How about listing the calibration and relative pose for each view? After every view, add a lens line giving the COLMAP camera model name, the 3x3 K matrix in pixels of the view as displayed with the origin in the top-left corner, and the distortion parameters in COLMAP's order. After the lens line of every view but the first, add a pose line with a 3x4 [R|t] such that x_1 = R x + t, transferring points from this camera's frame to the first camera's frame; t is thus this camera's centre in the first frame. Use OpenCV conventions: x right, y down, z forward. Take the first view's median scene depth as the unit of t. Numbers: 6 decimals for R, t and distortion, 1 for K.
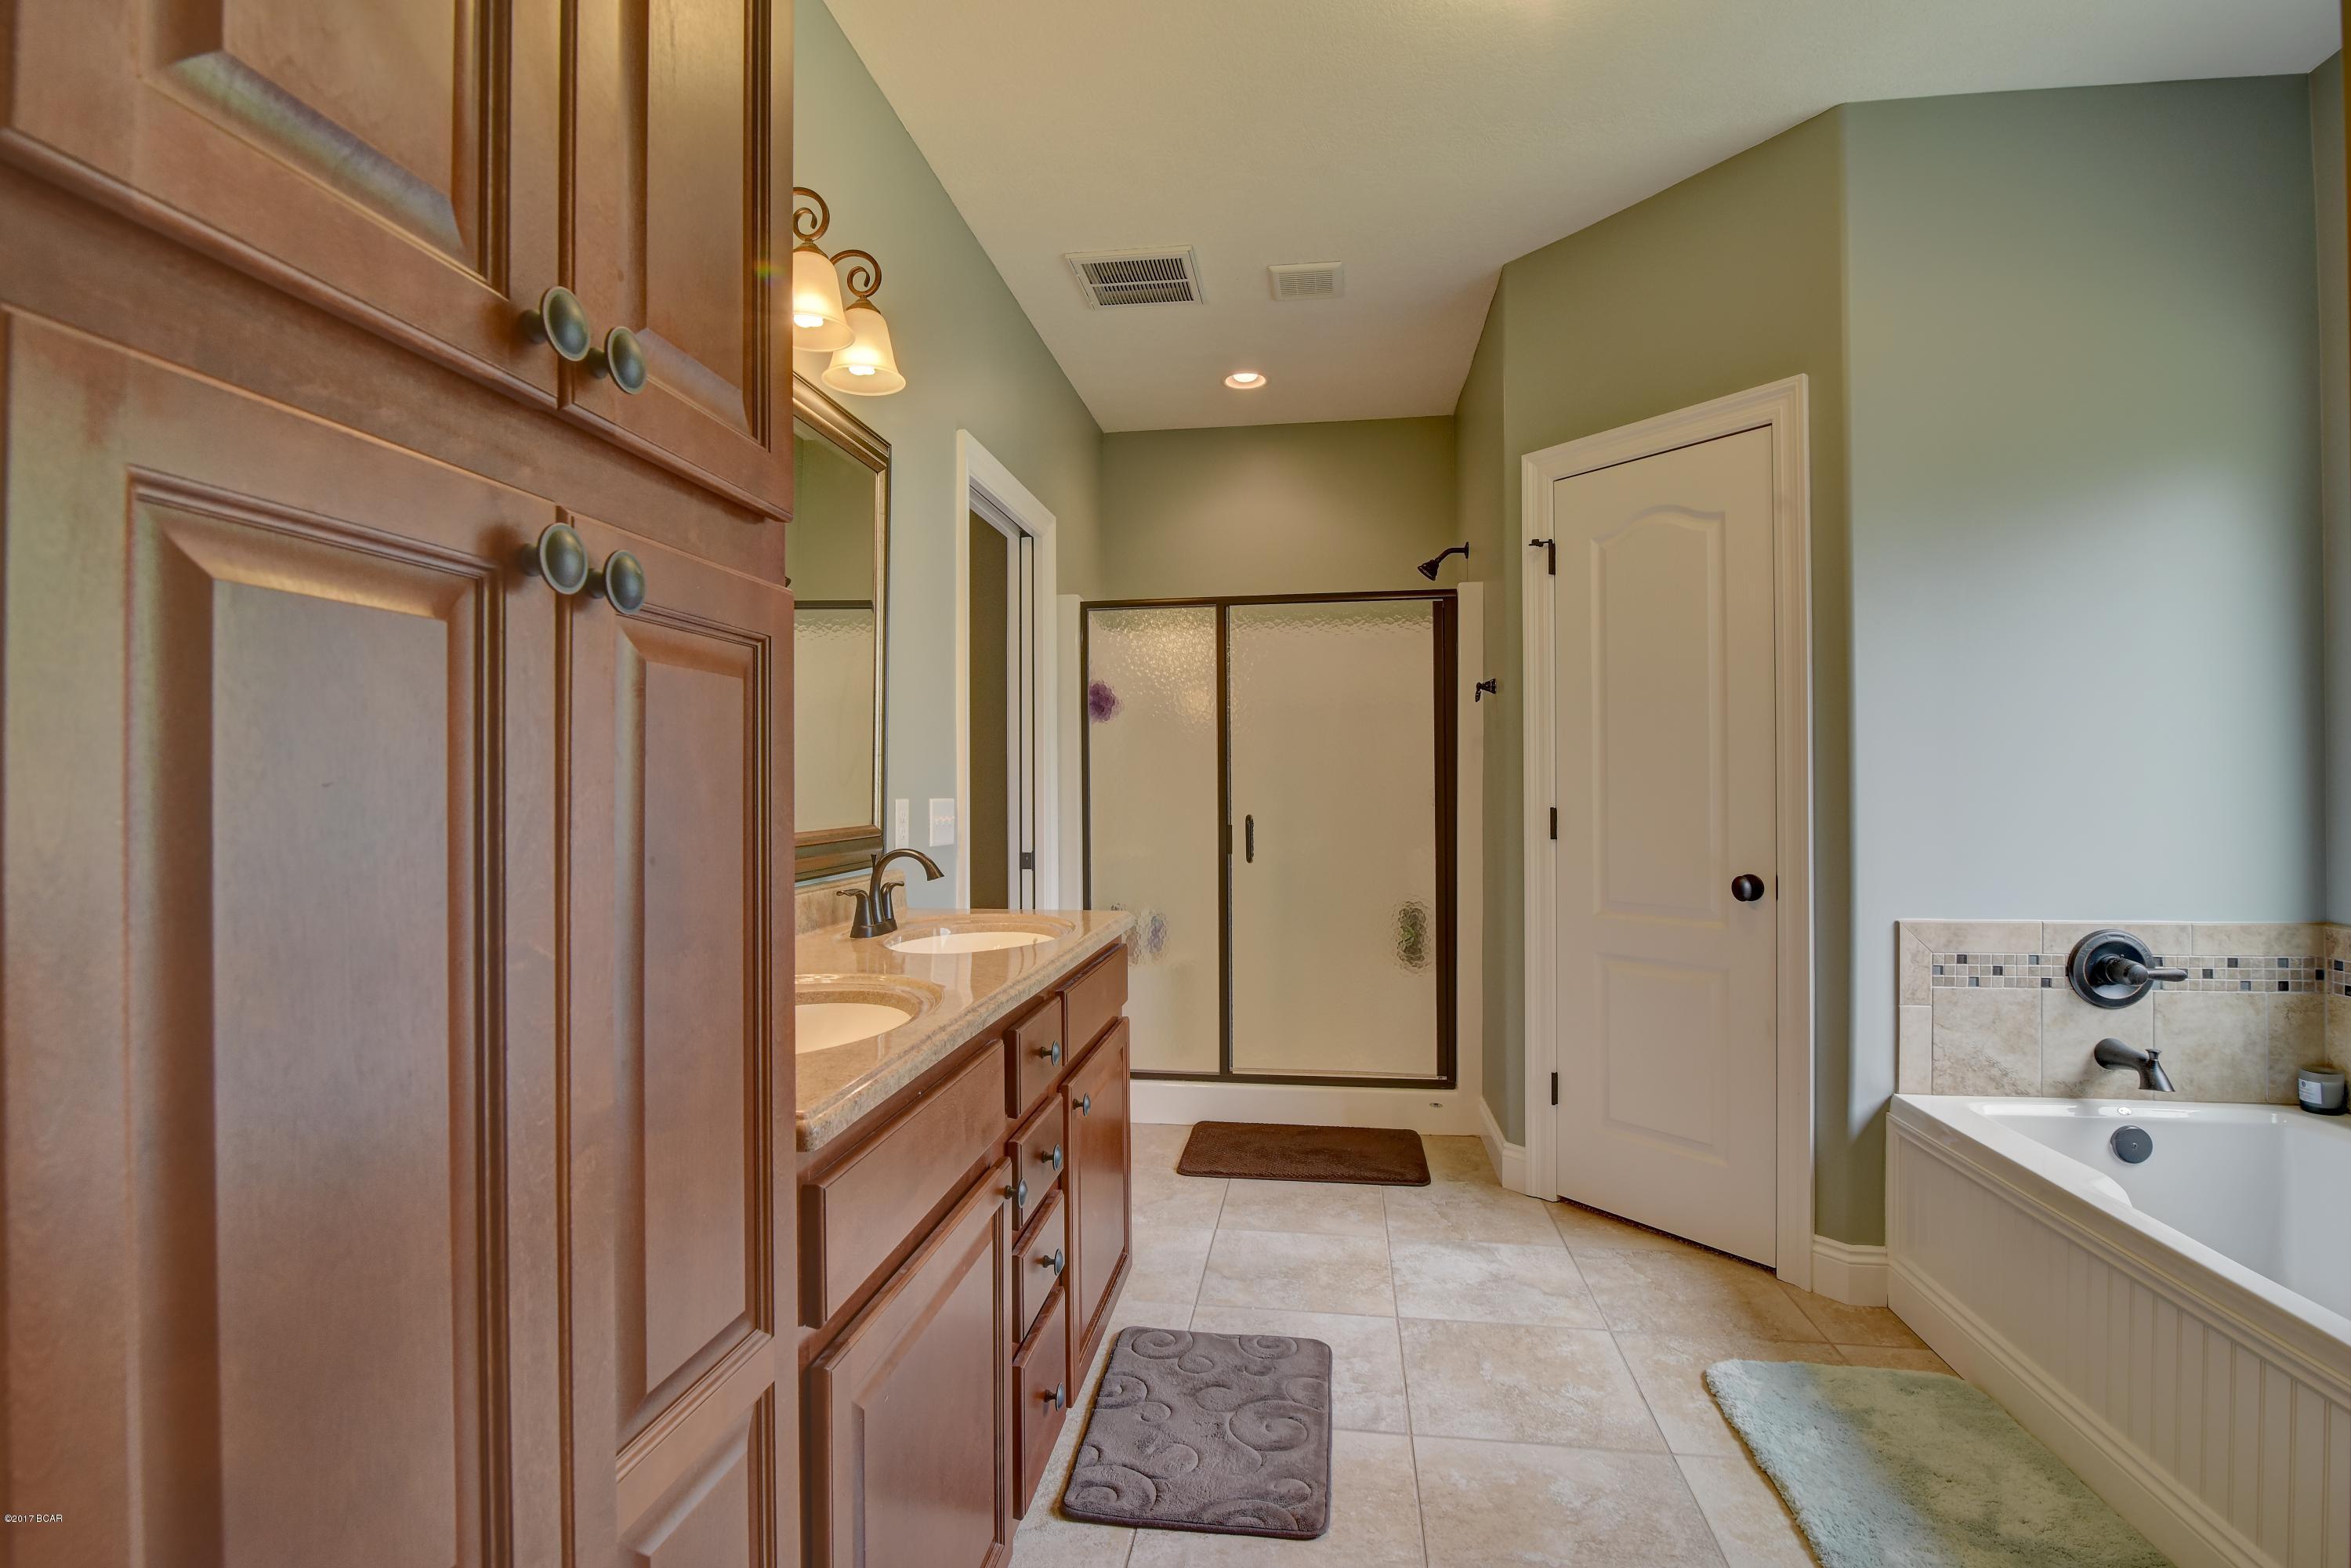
lens RADIAL K [[1113.3, 0, 1166.2], [0, 1113.3, 782.6], [0, 0, 1]] dist [-0.017745, 0.001174]
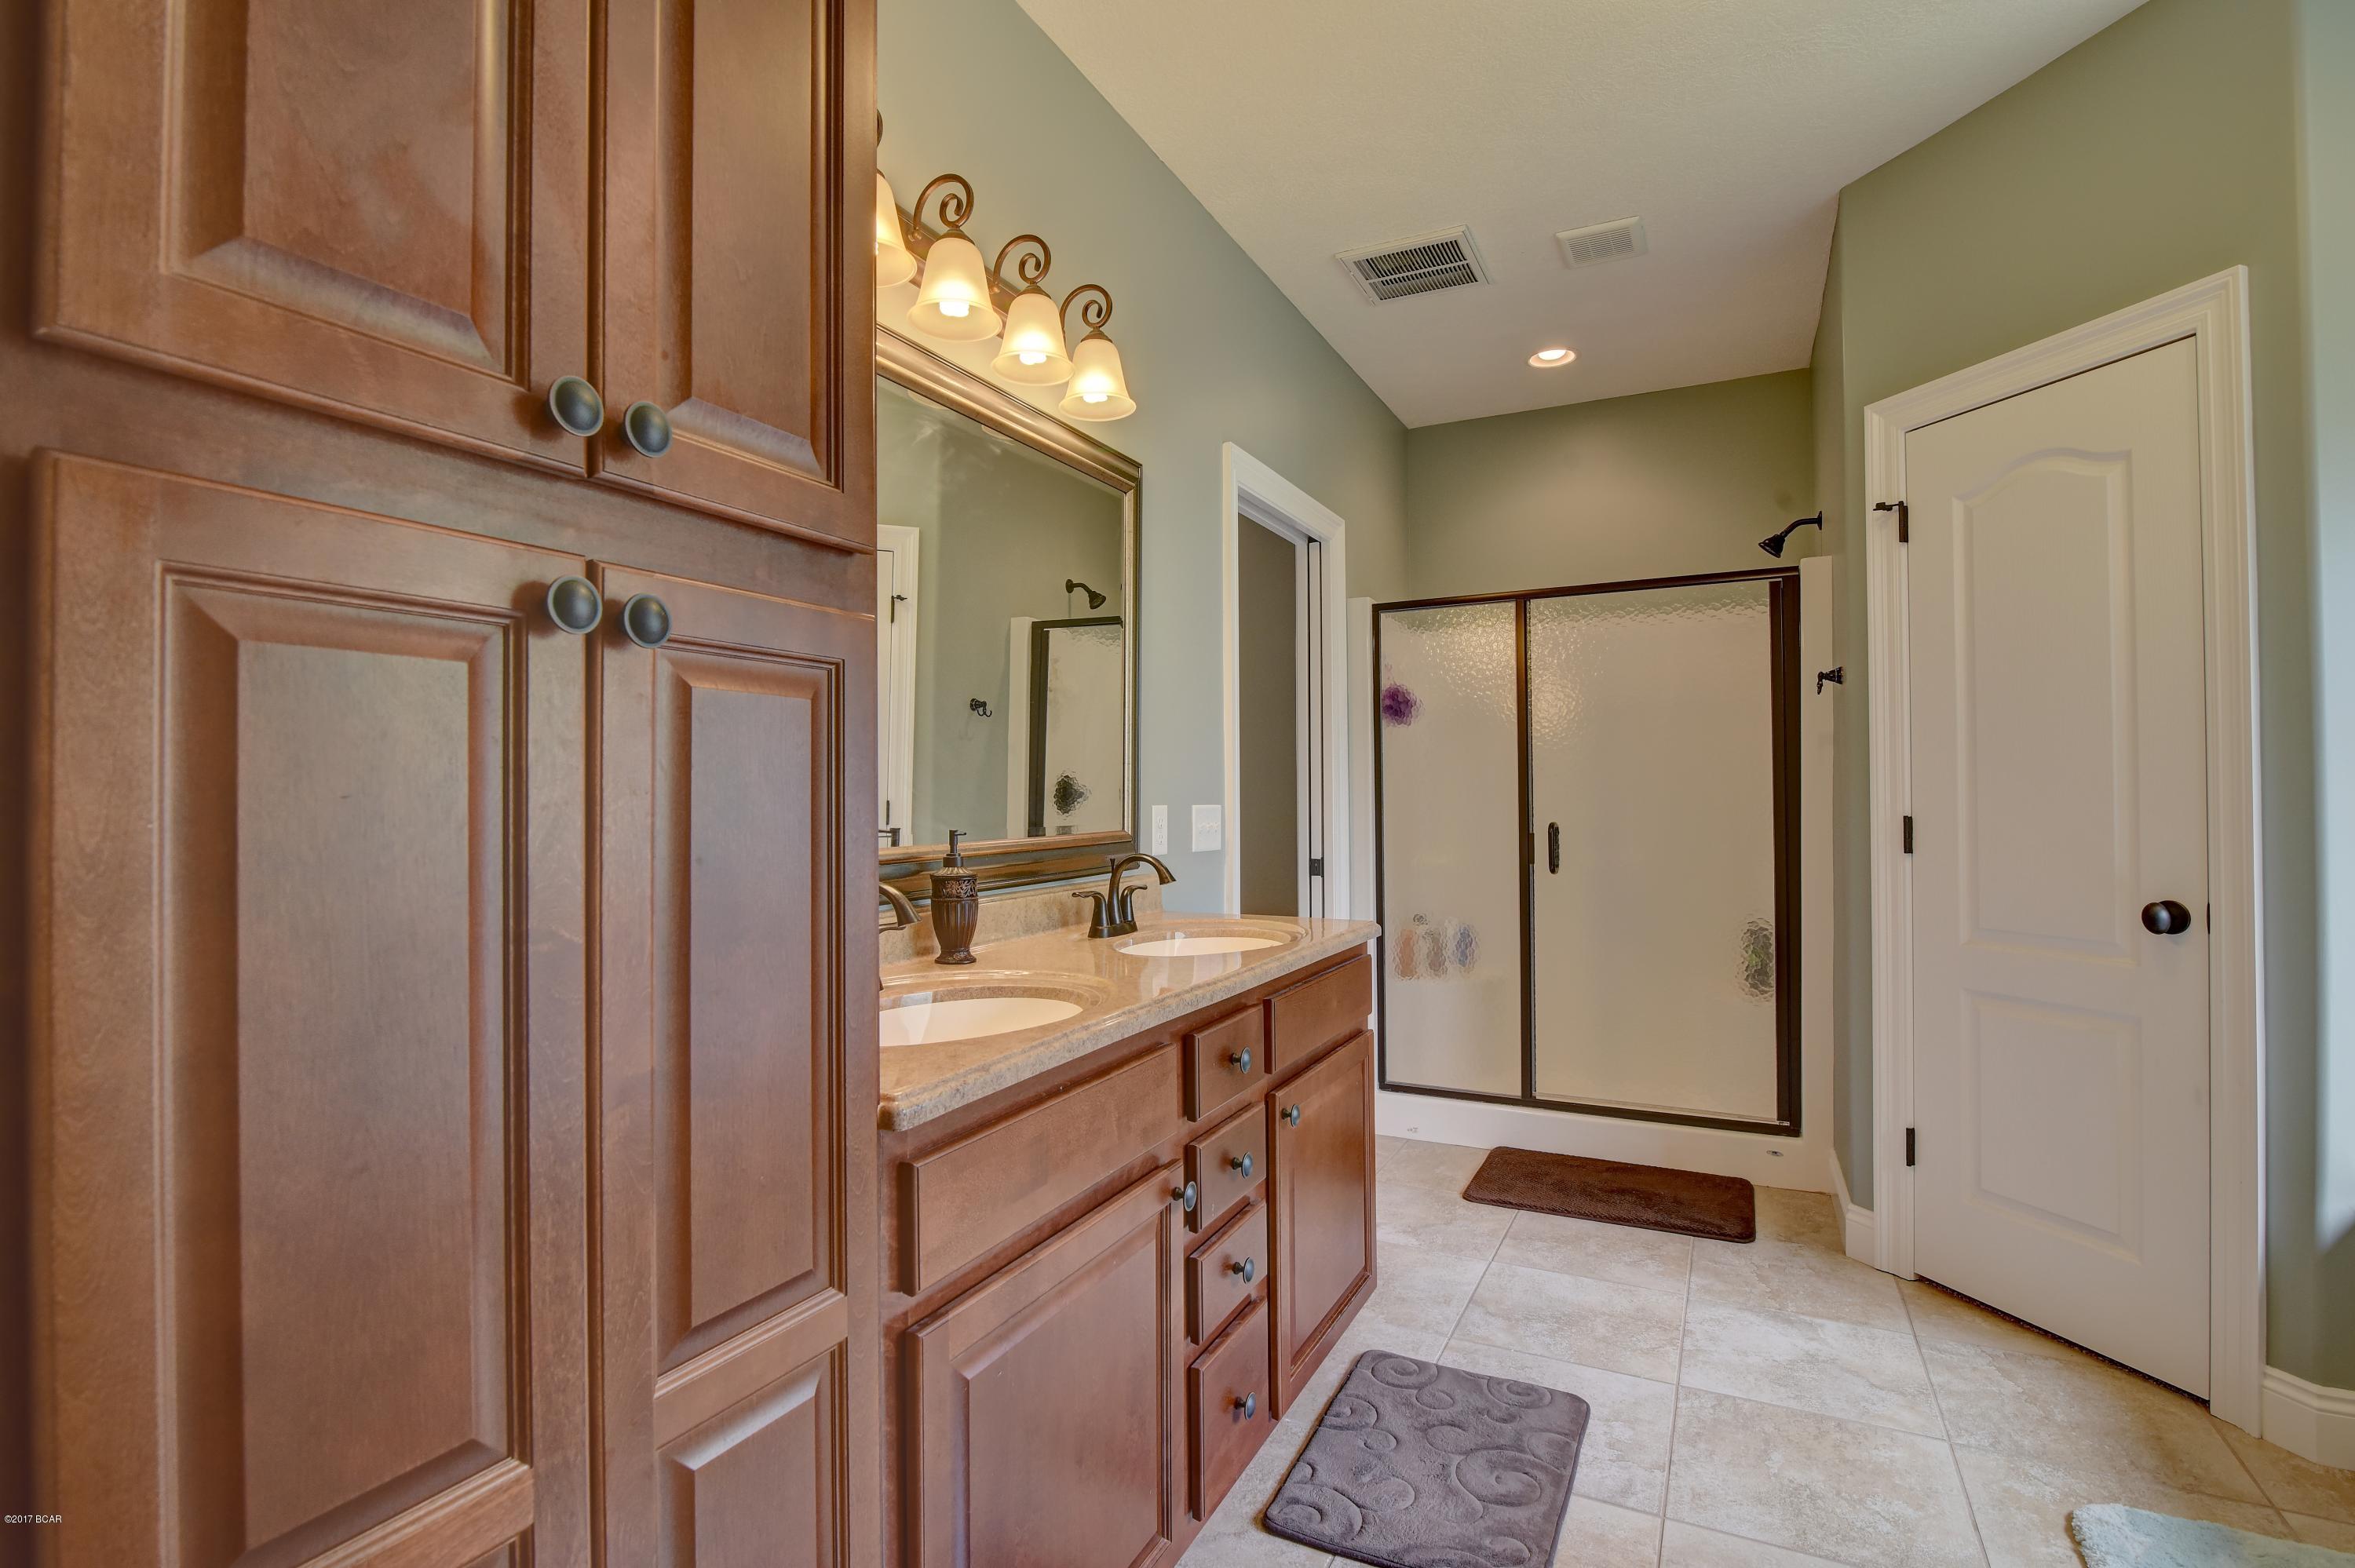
lens RADIAL K [[1115.0, 0, 1168.2], [0, 1115.0, 783.7], [0, 0, 1]] dist [-0.017745, 0.001174]
pose [[0.946896, -0.005049, -0.321499, 0.112224], [0.003805, 0.999983, -0.004499, -0.000815], [0.321517, 0.003037, 0.946899, 0.021188]]
